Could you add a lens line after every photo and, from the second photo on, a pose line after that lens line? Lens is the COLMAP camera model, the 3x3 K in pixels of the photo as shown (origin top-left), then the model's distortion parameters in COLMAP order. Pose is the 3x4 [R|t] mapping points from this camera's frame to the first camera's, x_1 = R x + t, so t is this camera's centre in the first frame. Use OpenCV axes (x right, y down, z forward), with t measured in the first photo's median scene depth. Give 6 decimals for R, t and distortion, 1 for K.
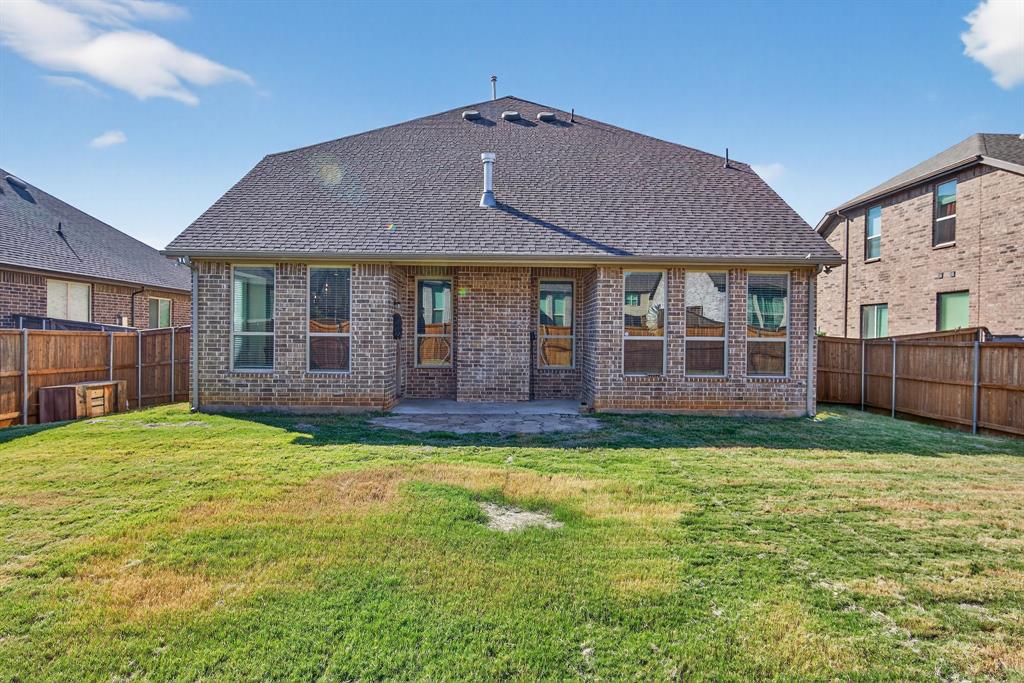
lens RADIAL K [[583.7, 0, 512.0], [0, 583.7, 341.5], [0, 0, 1]] dist [0.003118, 0.001575]
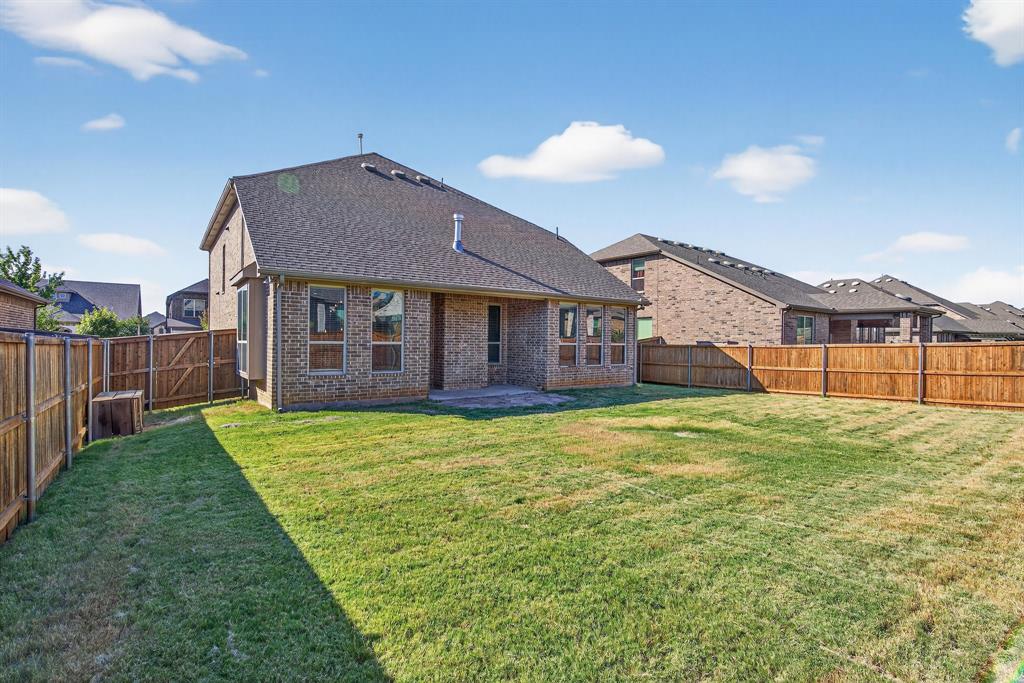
lens RADIAL K [[470.2, 0, 509.0], [0, 470.2, 343.1], [0, 0, 1]] dist [-0.002727, -0.000085]
pose [[0.821729, -0.006733, 0.569839, -0.677850], [0.007530, 0.999971, 0.000957, -0.010376], [-0.569829, 0.003504, 0.821756, -0.010003]]
